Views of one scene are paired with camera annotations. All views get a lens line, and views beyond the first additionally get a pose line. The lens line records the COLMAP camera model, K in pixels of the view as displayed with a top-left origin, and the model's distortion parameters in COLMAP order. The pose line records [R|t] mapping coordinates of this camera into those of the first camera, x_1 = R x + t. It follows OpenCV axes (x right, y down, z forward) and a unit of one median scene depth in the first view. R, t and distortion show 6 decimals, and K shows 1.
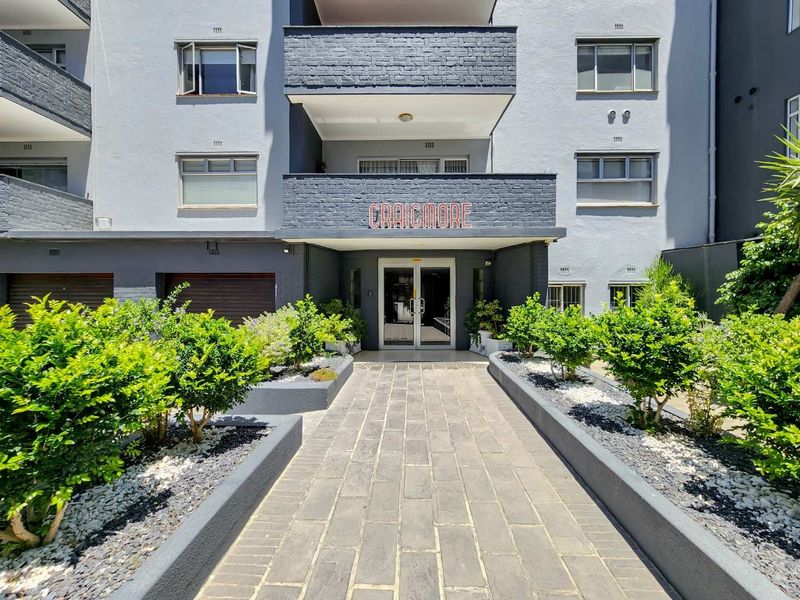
lens RADIAL K [[336.0, 0, 407.9], [0, 336.0, 292.3], [0, 0, 1]] dist [0.001960, 0.000189]
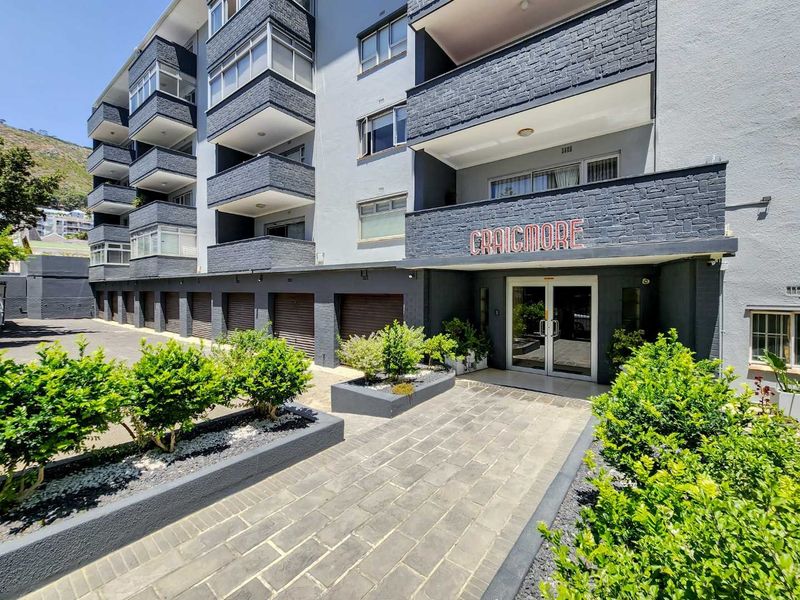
lens RADIAL K [[336.0, 0, 407.9], [0, 336.0, 292.3], [0, 0, 1]] dist [0.001960, 0.000189]
pose [[0.807778, 0.016146, -0.589265, 0.308480], [-0.014995, 0.999864, 0.006841, -0.069654], [0.589295, 0.003310, 0.807911, 0.032840]]
